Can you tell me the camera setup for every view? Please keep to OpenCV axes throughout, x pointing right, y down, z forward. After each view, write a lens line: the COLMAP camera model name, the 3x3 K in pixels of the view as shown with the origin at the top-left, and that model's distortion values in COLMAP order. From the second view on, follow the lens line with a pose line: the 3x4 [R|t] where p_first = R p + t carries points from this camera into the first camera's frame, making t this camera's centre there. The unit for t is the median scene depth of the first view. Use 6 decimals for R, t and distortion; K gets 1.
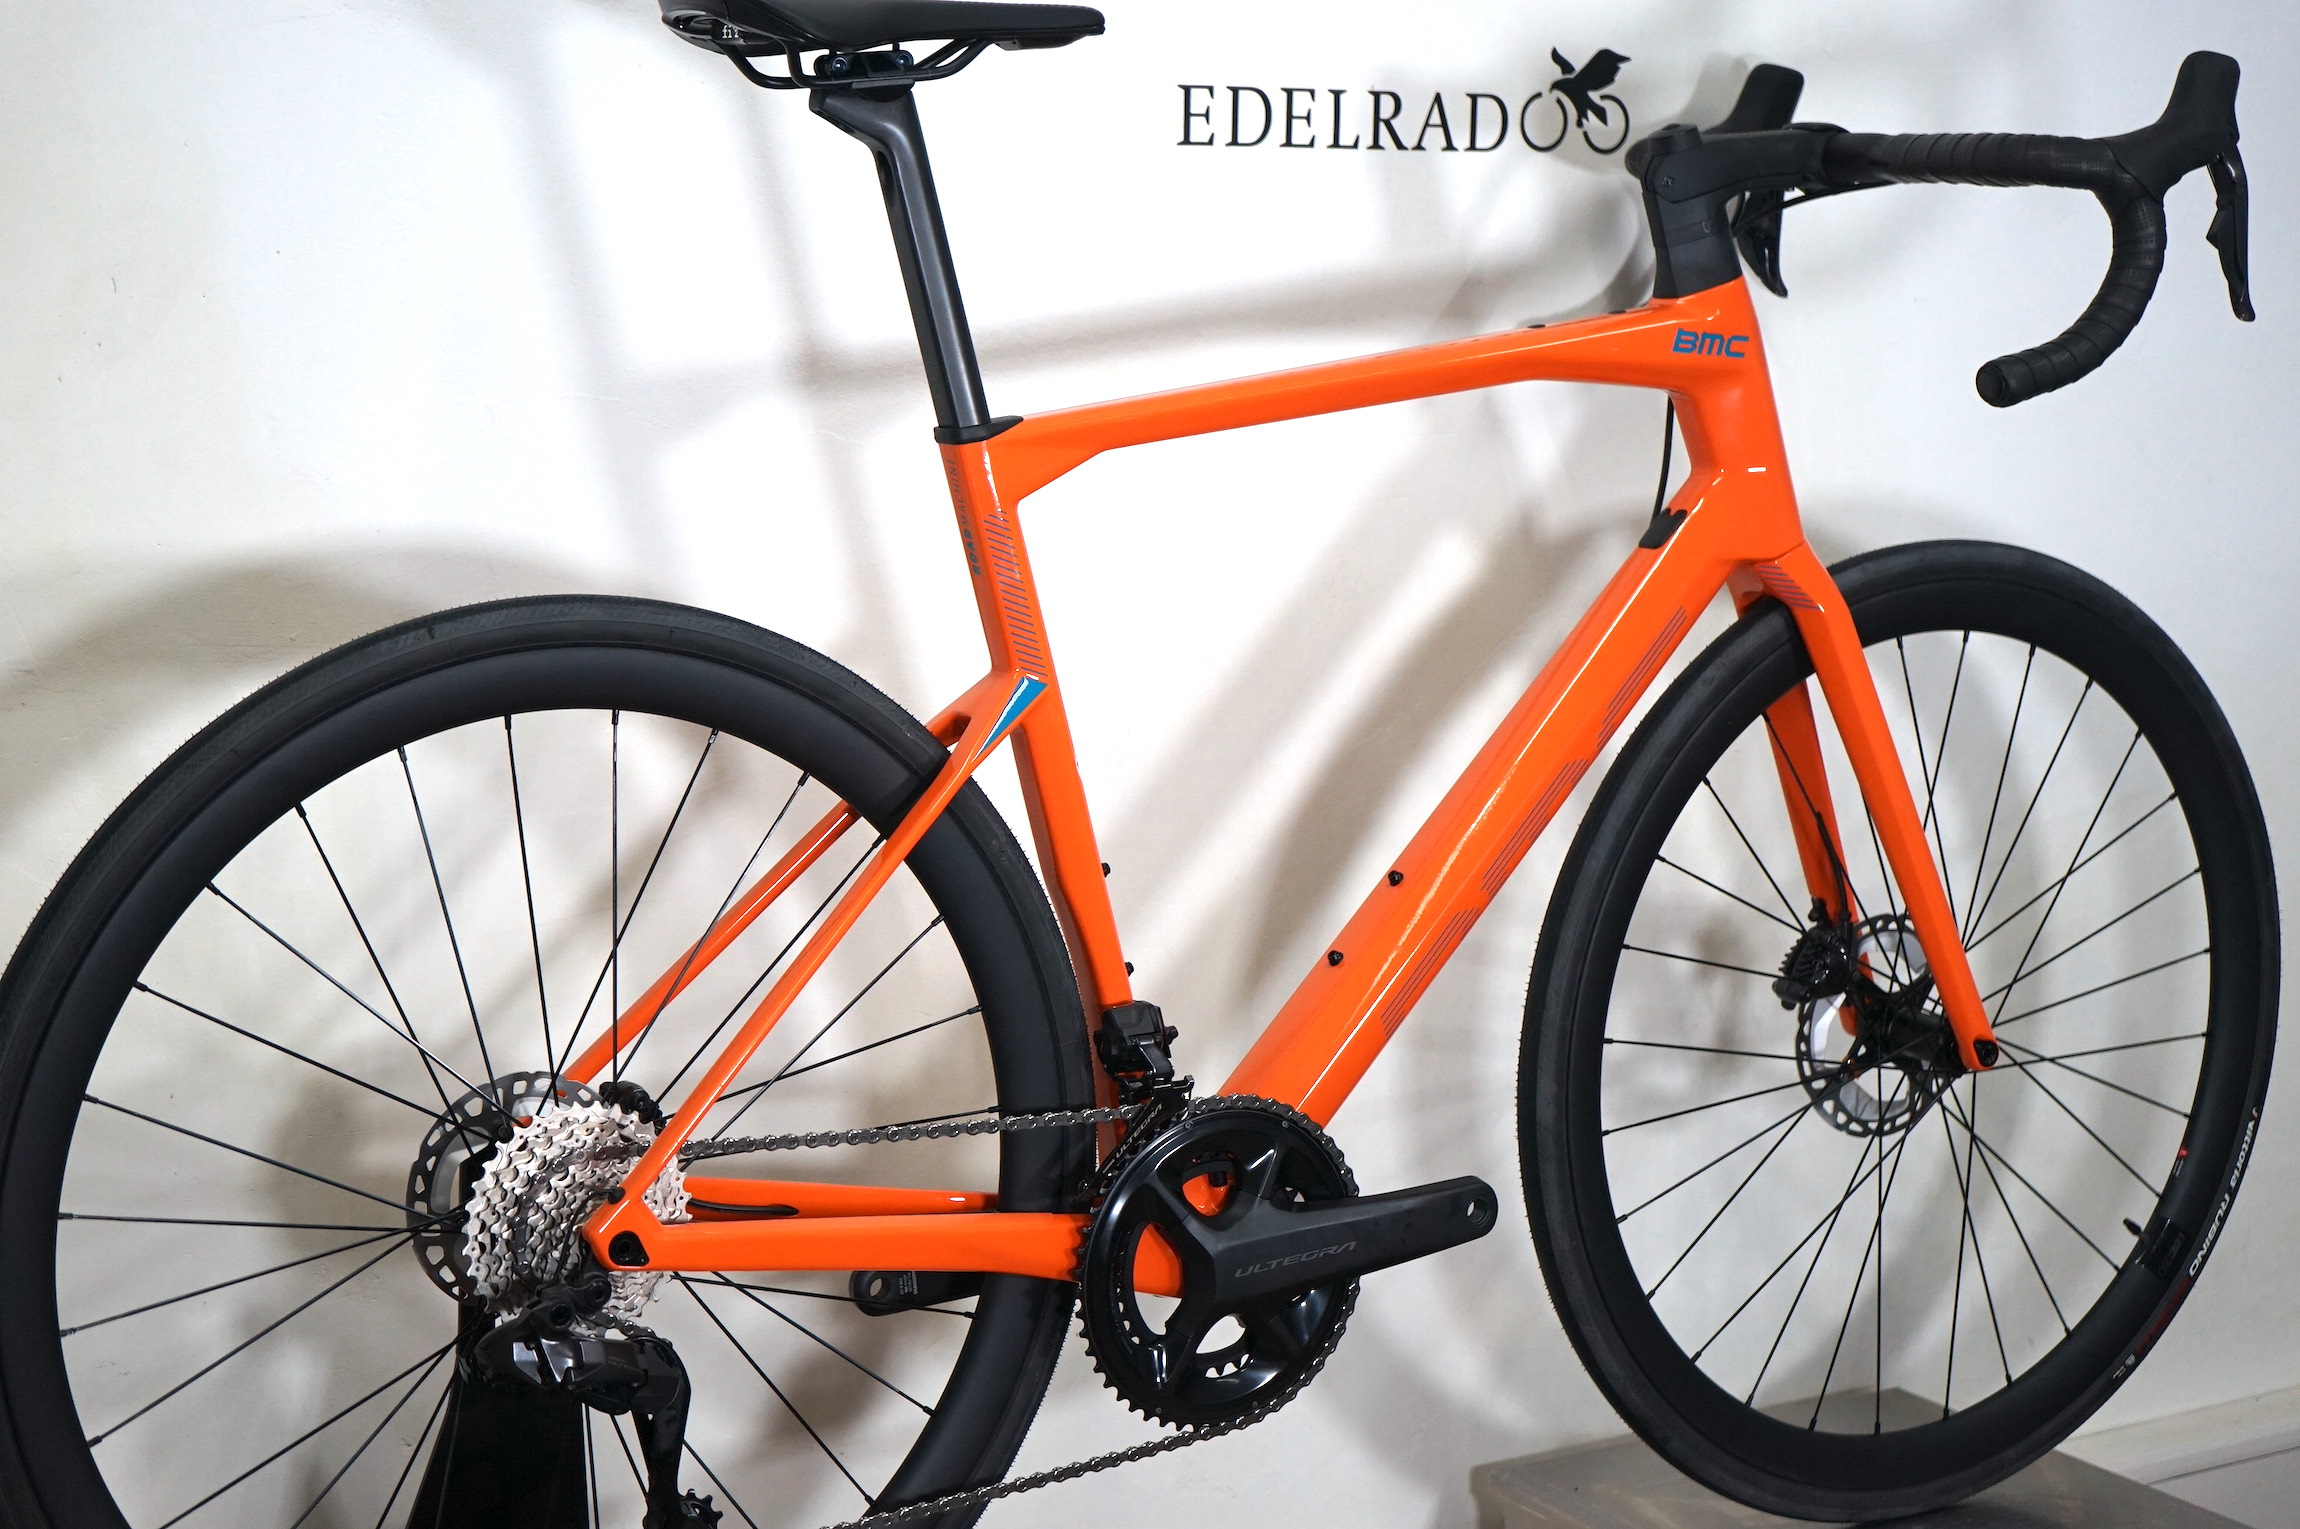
lens RADIAL K [[3847.1, 0, 1147.1], [0, 3847.1, 760.7], [0, 0, 1]] dist [-0.046324, 0.000000]
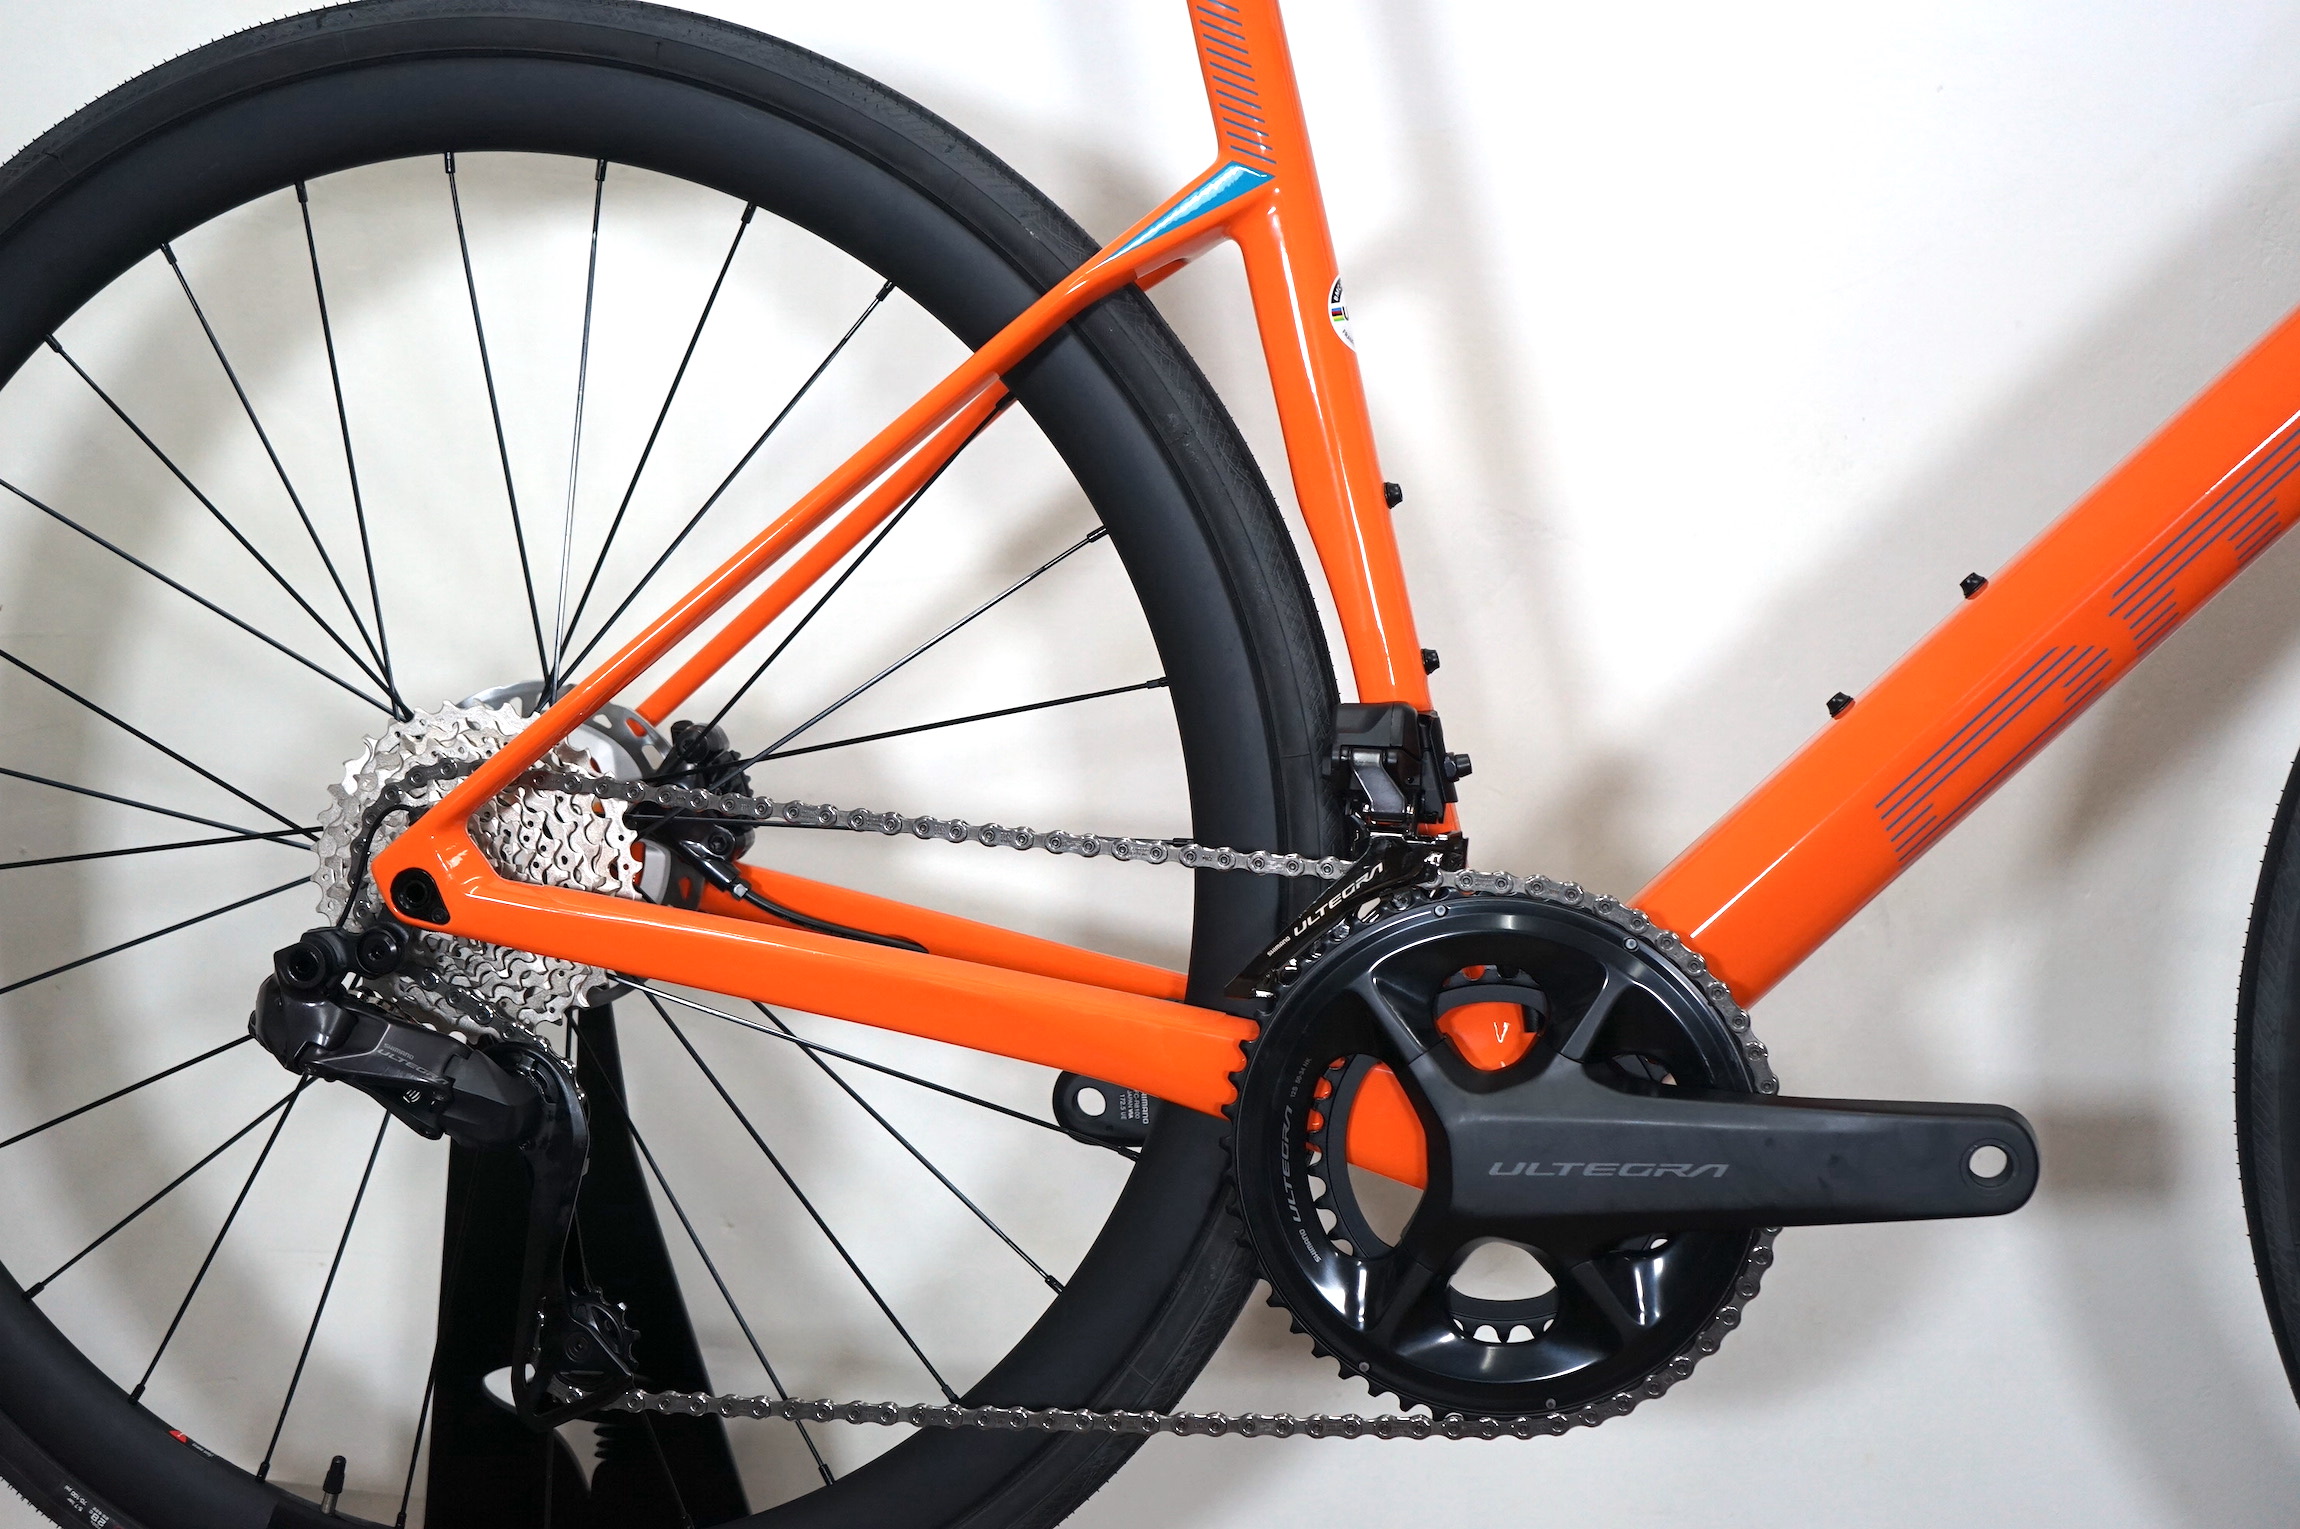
lens RADIAL K [[3144.0, 0, 1159.9], [0, 3144.0, 741.5], [0, 0, 1]] dist [-0.018910, 0.000000]
pose [[0.752257, 0.091674, -0.652460, 0.294707], [-0.130751, 0.991349, -0.011461, 0.077809], [0.645765, 0.093931, 0.757736, 0.574765]]
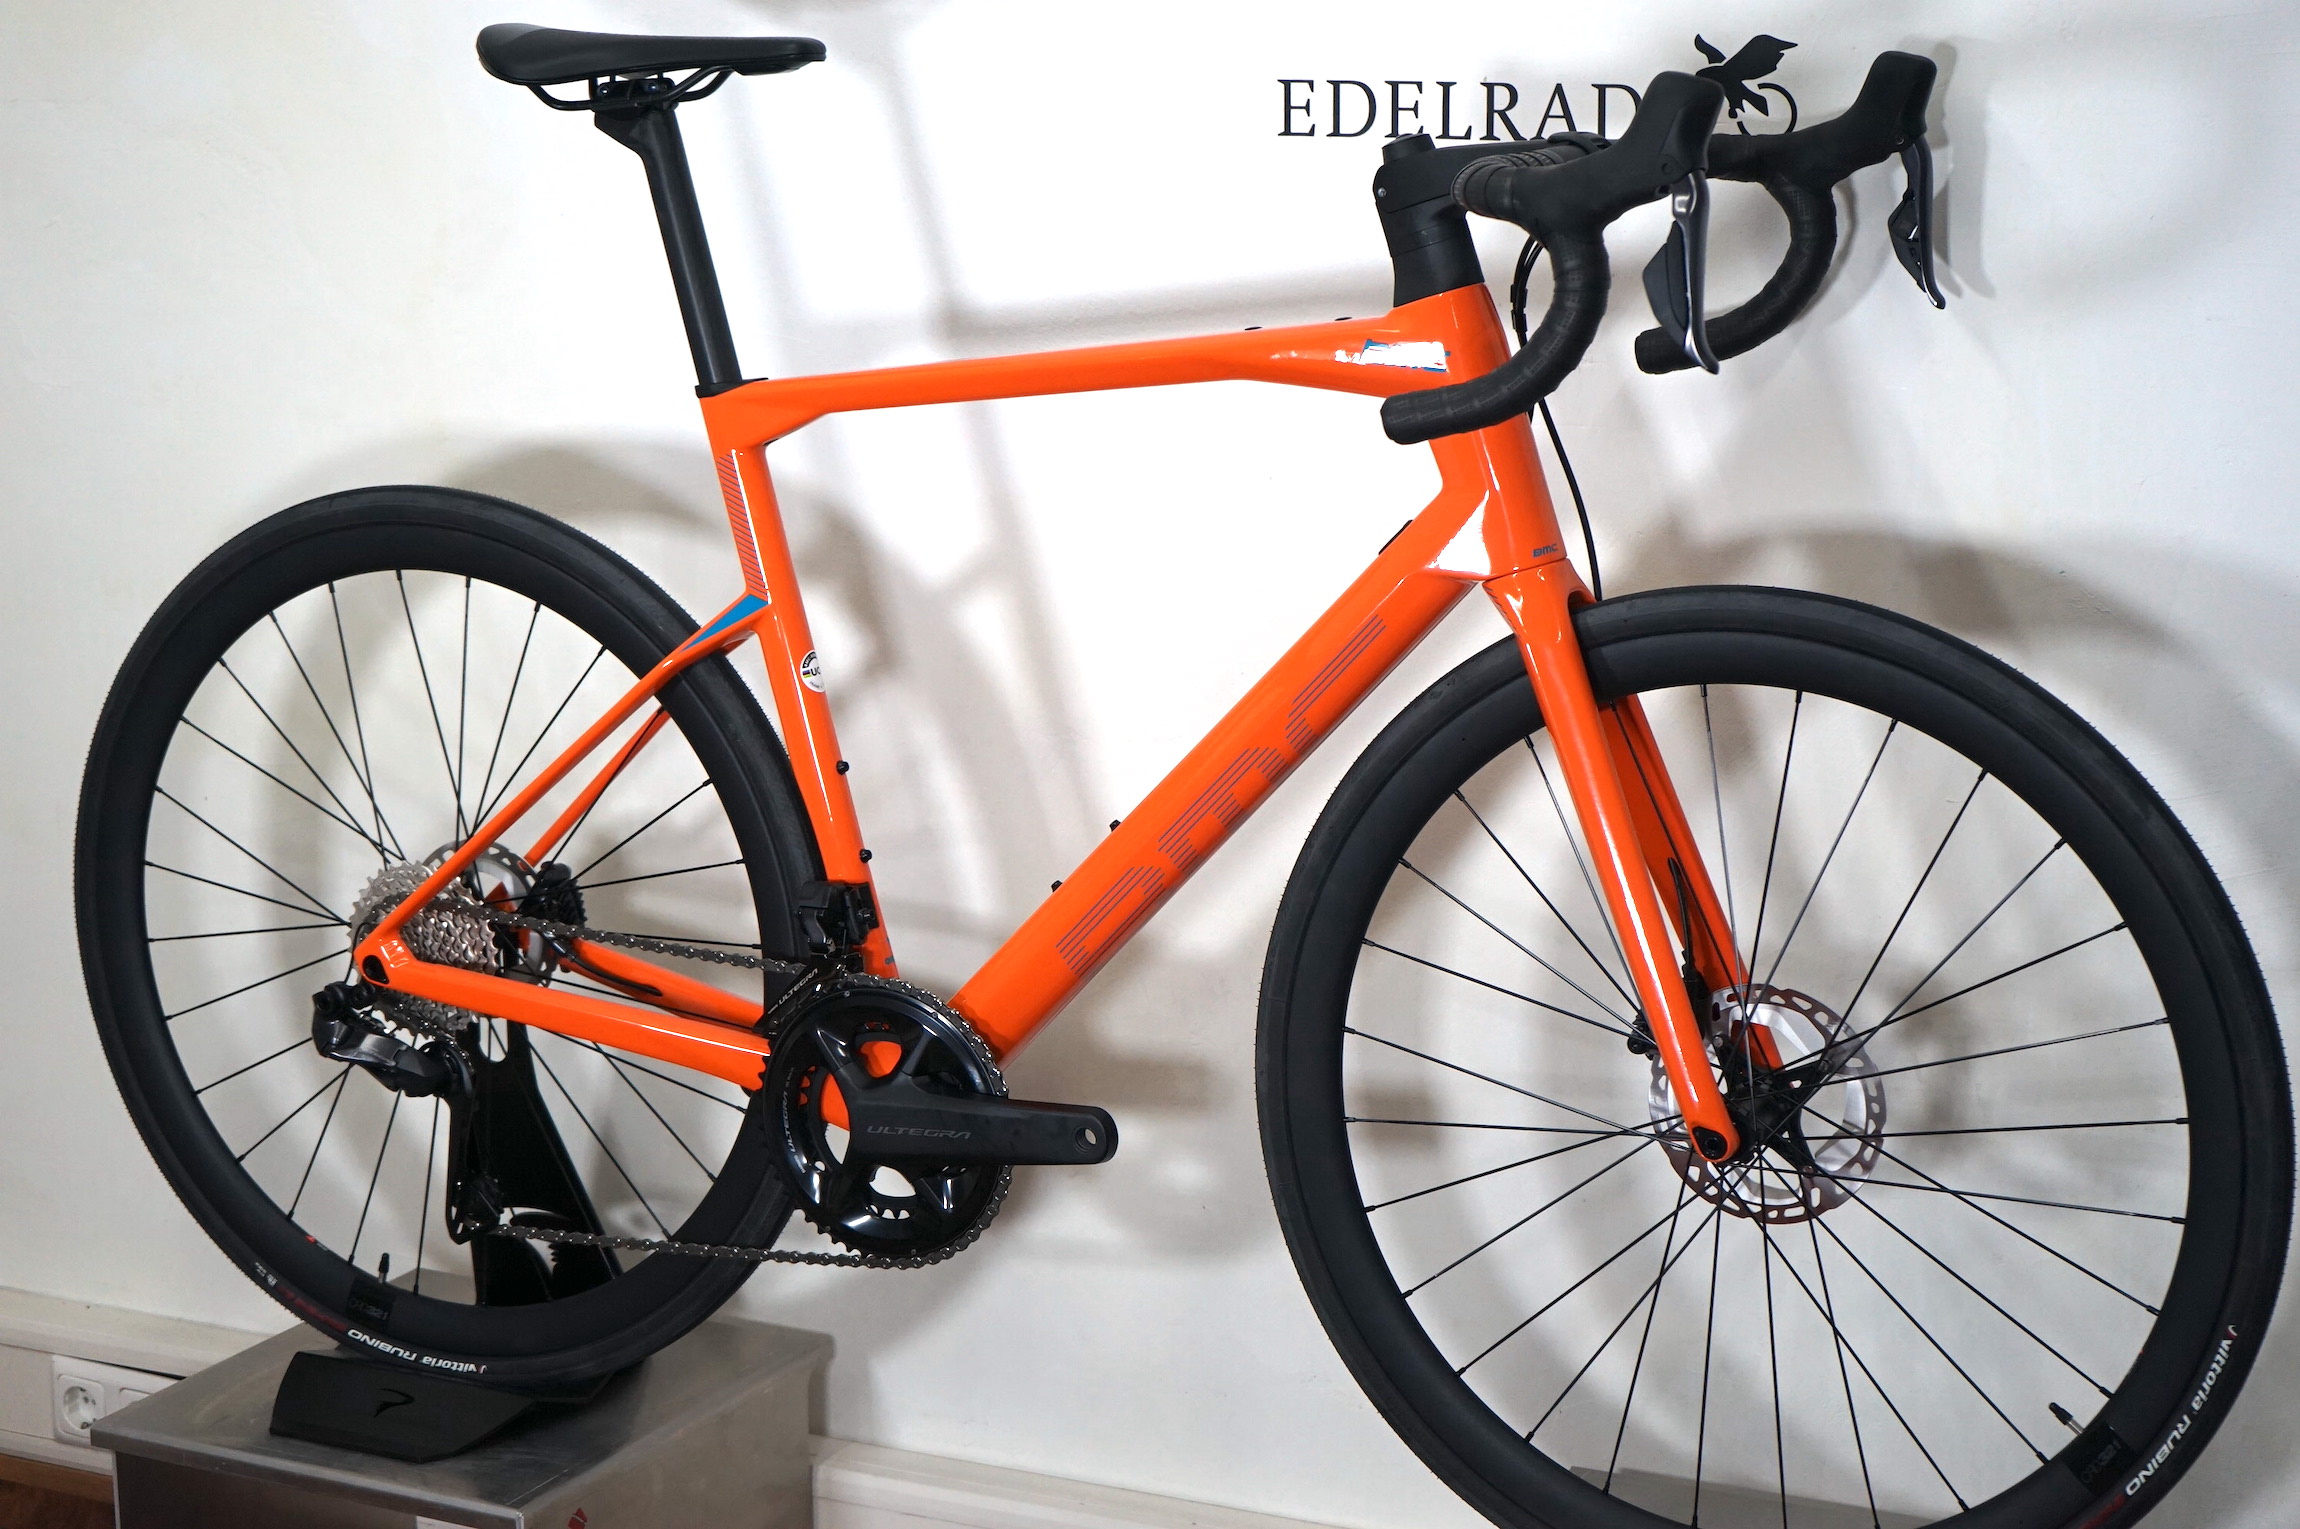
lens RADIAL K [[4140.8, 0, 1147.7], [0, 4140.8, 777.3], [0, 0, 1]] dist [-0.024880, 0.000000]
pose [[0.528868, 0.157504, -0.833961, 1.074528], [-0.113749, 0.986918, 0.114257, -0.121858], [0.841047, 0.034435, 0.539865, 0.384817]]
